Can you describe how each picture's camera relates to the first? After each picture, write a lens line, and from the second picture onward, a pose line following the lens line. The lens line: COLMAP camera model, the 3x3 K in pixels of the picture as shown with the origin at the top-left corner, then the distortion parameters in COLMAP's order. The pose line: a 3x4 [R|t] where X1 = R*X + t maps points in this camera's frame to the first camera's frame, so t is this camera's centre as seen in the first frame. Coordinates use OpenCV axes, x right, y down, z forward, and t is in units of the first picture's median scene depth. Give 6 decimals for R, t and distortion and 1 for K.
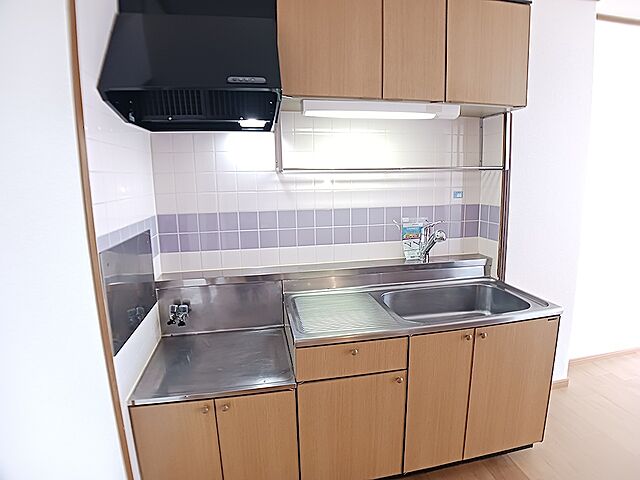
lens RADIAL K [[345.6, 0, 320.0], [0, 345.6, 240.0], [0, 0, 1]] dist [-0.075759, -0.000295]
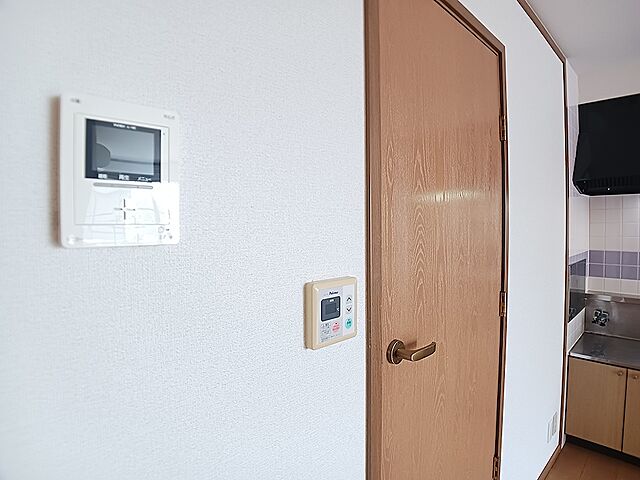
lens RADIAL K [[345.6, 0, 320.0], [0, 345.6, 240.0], [0, 0, 1]] dist [-0.075759, -0.000295]
pose [[0.516613, 0.034004, -0.855544, 0.158583], [-0.142690, 0.988657, -0.046867, 0.137341], [0.844246, 0.146289, 0.515605, -0.870125]]
